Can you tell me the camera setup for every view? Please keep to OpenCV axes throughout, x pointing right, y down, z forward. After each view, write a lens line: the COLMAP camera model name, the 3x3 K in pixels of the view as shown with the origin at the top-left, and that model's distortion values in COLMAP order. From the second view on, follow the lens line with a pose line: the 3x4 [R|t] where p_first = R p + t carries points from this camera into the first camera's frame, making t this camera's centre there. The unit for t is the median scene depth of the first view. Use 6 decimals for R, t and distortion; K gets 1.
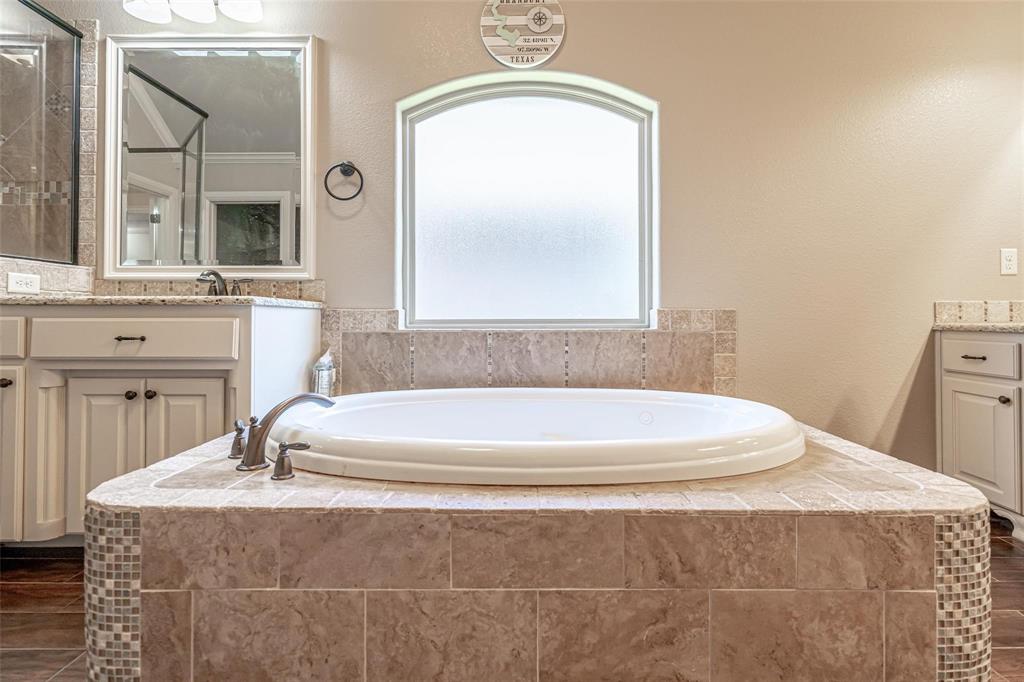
lens RADIAL K [[472.7, 0, 542.2], [0, 472.7, 307.7], [0, 0, 1]] dist [-0.000880, 0.000644]
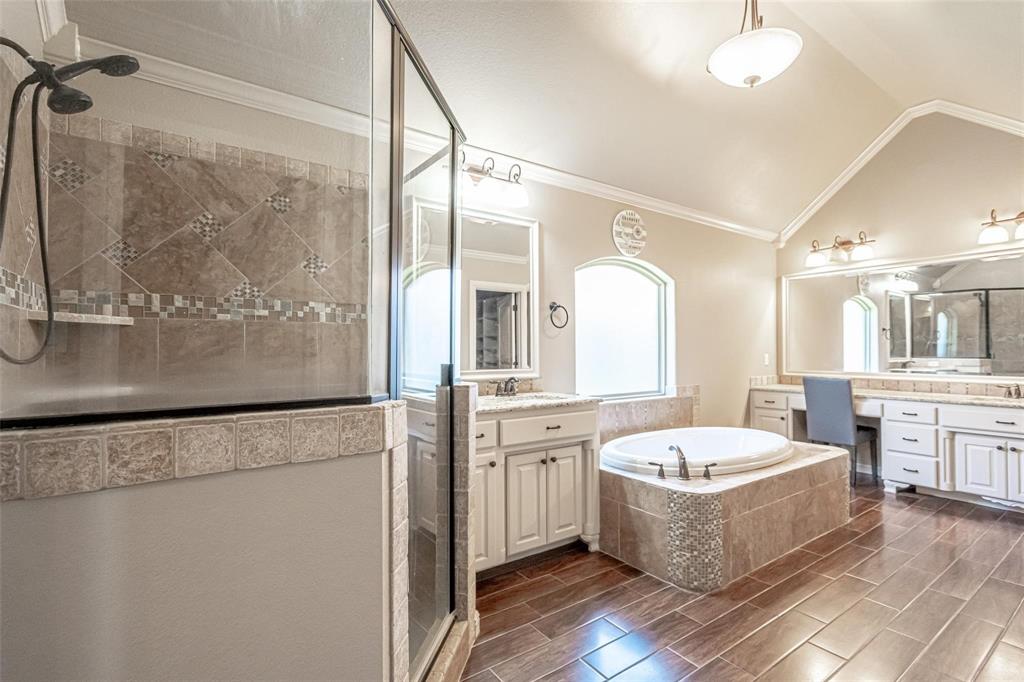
lens RADIAL K [[472.7, 0, 491.7], [0, 472.7, 340.8], [0, 0, 1]] dist [-0.000880, 0.000644]
pose [[0.835170, 0.008576, 0.549925, -1.473789], [-0.009757, 0.999952, -0.000777, -0.178073], [-0.549906, -0.004717, 0.835213, -0.219512]]
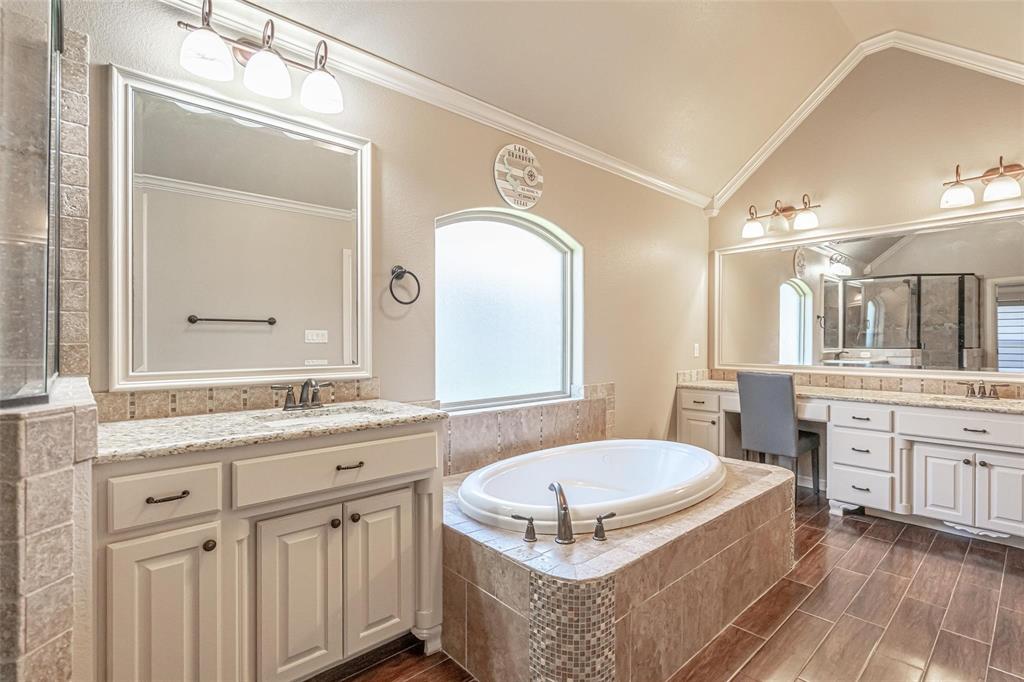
lens RADIAL K [[472.7, 0, 507.2], [0, 472.7, 337.9], [0, 0, 1]] dist [-0.000880, 0.000644]
pose [[0.752734, 0.003376, 0.658316, -0.943228], [-0.014648, 0.999825, 0.011622, -0.163754], [-0.658162, -0.018391, 0.752652, 0.022930]]
